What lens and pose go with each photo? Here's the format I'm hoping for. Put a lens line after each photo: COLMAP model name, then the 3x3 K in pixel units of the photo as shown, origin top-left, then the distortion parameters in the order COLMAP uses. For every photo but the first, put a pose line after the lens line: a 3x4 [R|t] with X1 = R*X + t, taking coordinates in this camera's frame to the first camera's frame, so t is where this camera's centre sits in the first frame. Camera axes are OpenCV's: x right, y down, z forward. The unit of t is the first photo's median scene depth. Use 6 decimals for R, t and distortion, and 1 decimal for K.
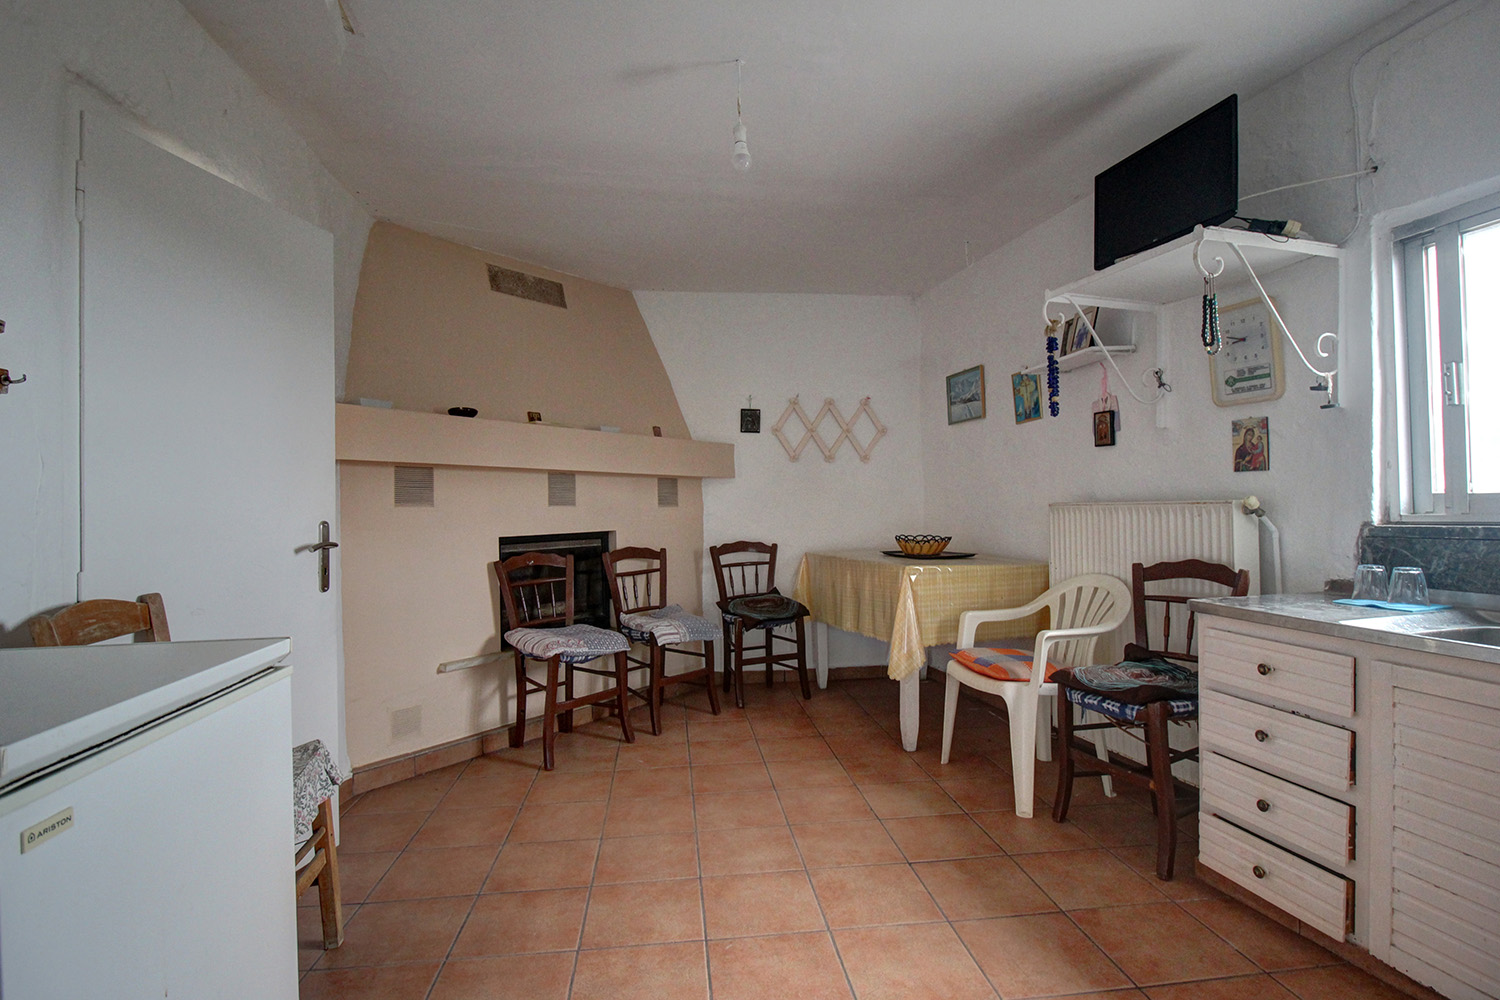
lens RADIAL K [[725.8, 0, 752.5], [0, 725.8, 495.0], [0, 0, 1]] dist [0.026515, -0.010567]
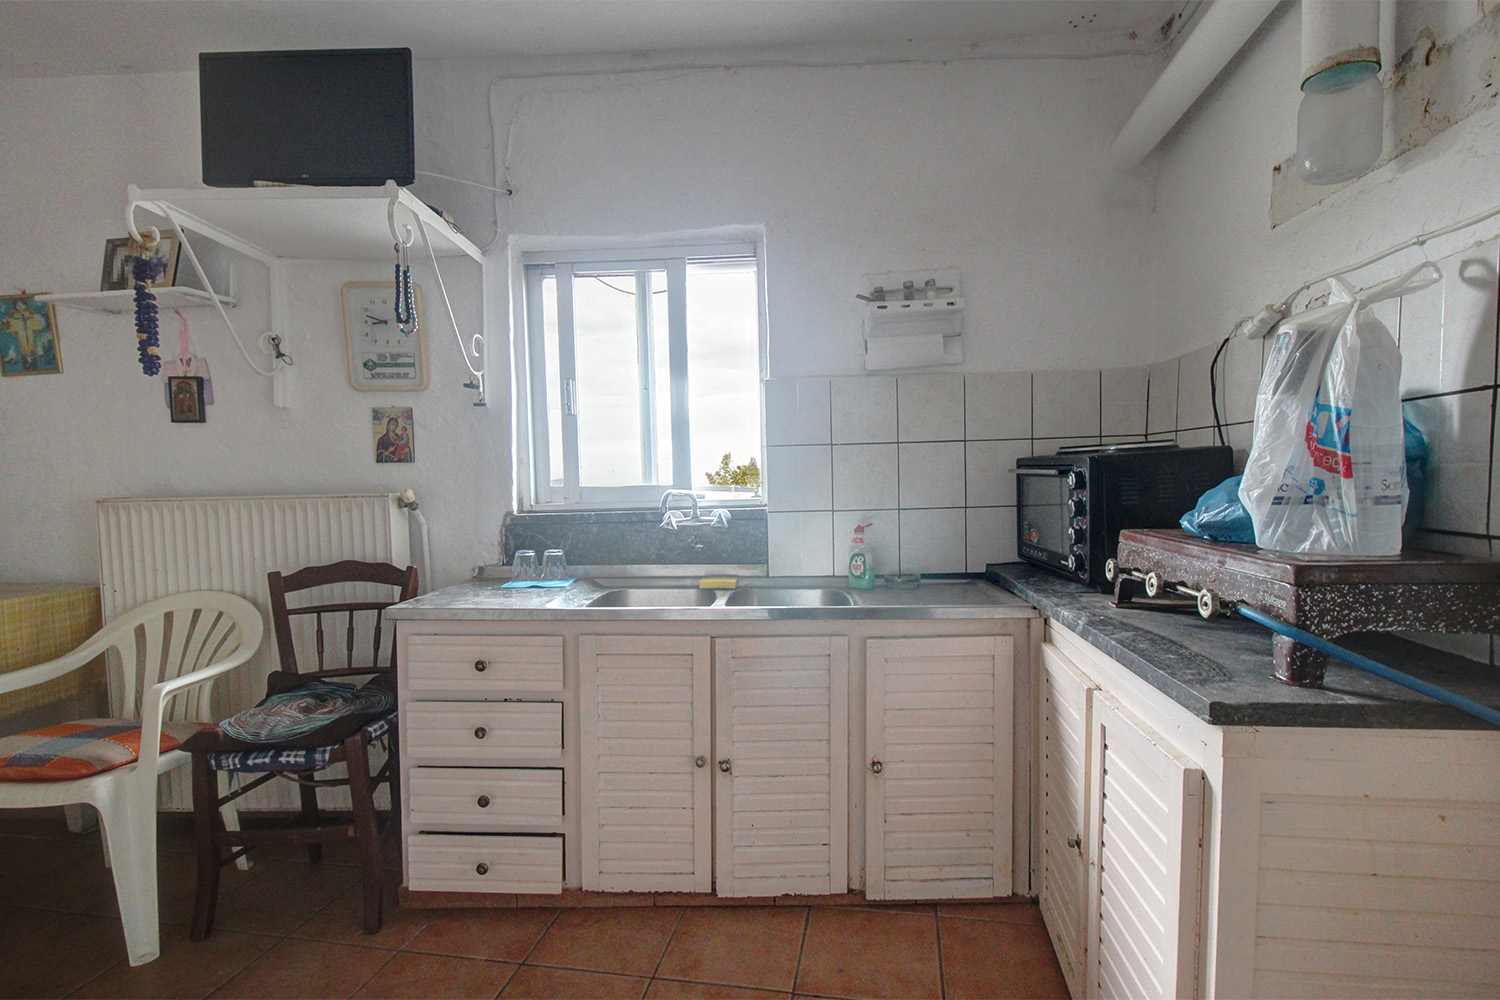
lens RADIAL K [[725.8, 0, 754.6], [0, 725.8, 515.2], [0, 0, 1]] dist [0.026515, -0.010567]
pose [[0.311404, -0.044023, 0.949257, -0.088568], [-0.001204, 0.998907, 0.046721, -0.009397], [-0.950277, -0.015692, 0.311011, 0.265781]]
